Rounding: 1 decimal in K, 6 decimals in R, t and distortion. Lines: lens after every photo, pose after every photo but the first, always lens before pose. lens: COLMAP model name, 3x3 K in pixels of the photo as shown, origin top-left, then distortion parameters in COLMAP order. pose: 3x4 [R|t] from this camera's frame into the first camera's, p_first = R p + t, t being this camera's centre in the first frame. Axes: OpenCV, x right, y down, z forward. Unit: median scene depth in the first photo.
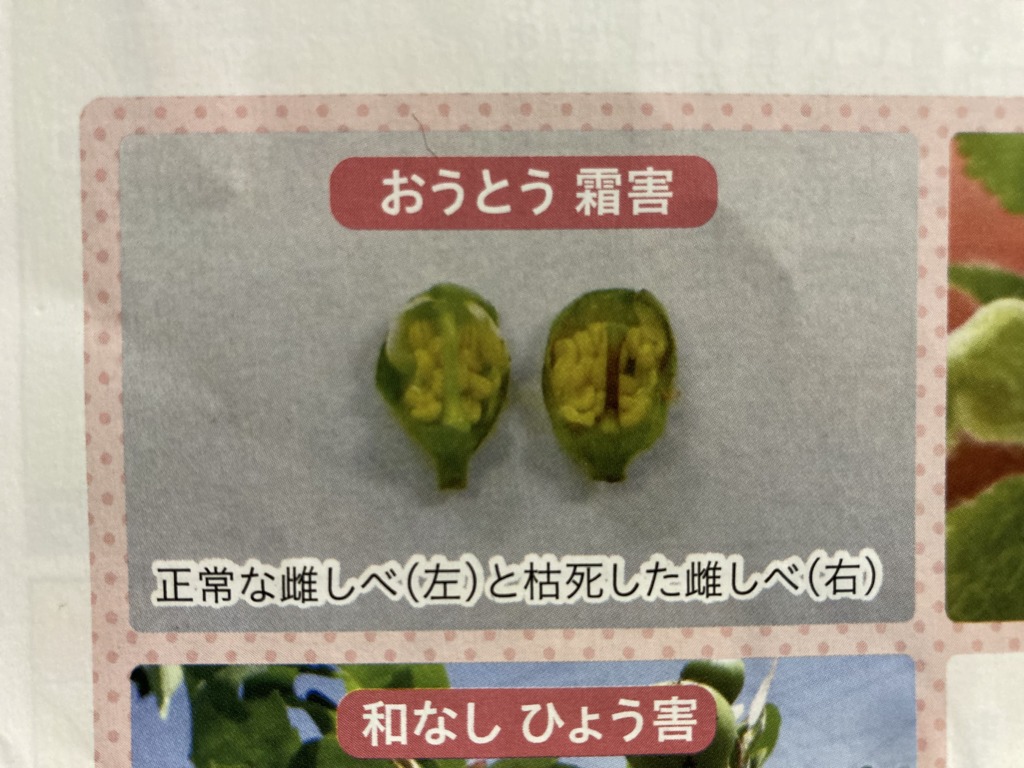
lens RADIAL K [[850.6, 0, 512.0], [0, 850.6, 384.0], [0, 0, 1]] dist [-0.052779, 0.052305]
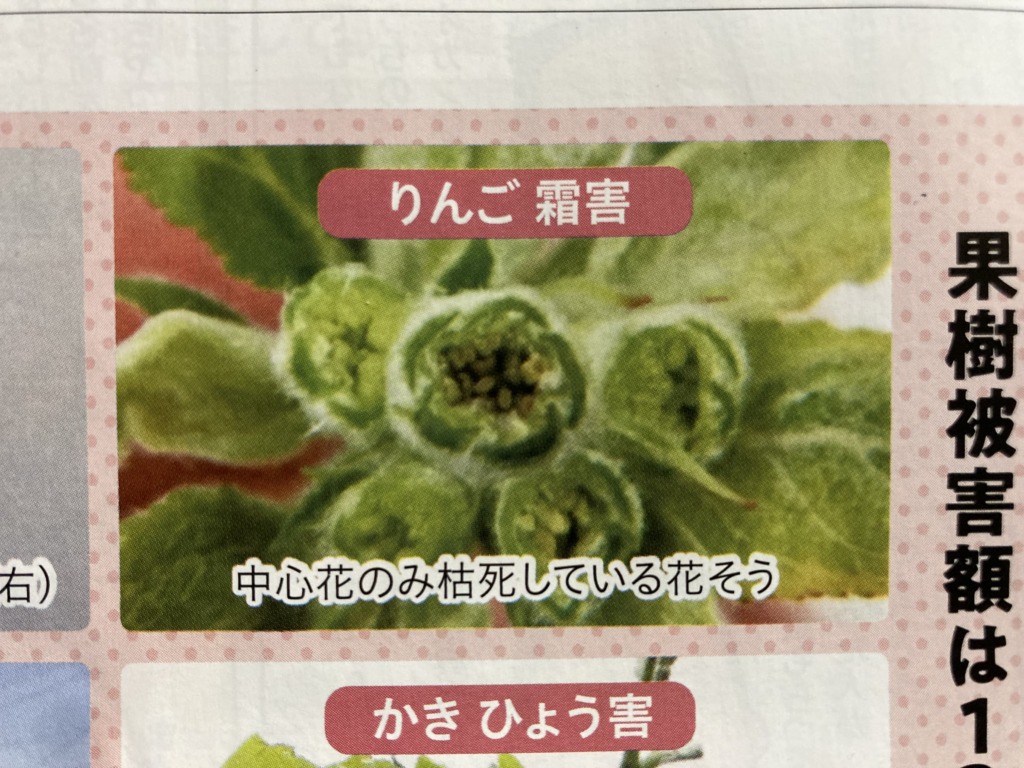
lens RADIAL K [[820.8, 0, 512.0], [0, 820.8, 378.5], [0, 0, 1]] dist [-0.012976, -0.006781]
pose [[0.999936, -0.002752, -0.010986, 0.116578], [0.002624, 0.999928, -0.011702, -0.000828], [0.011017, 0.011673, 0.999871, 0.002489]]
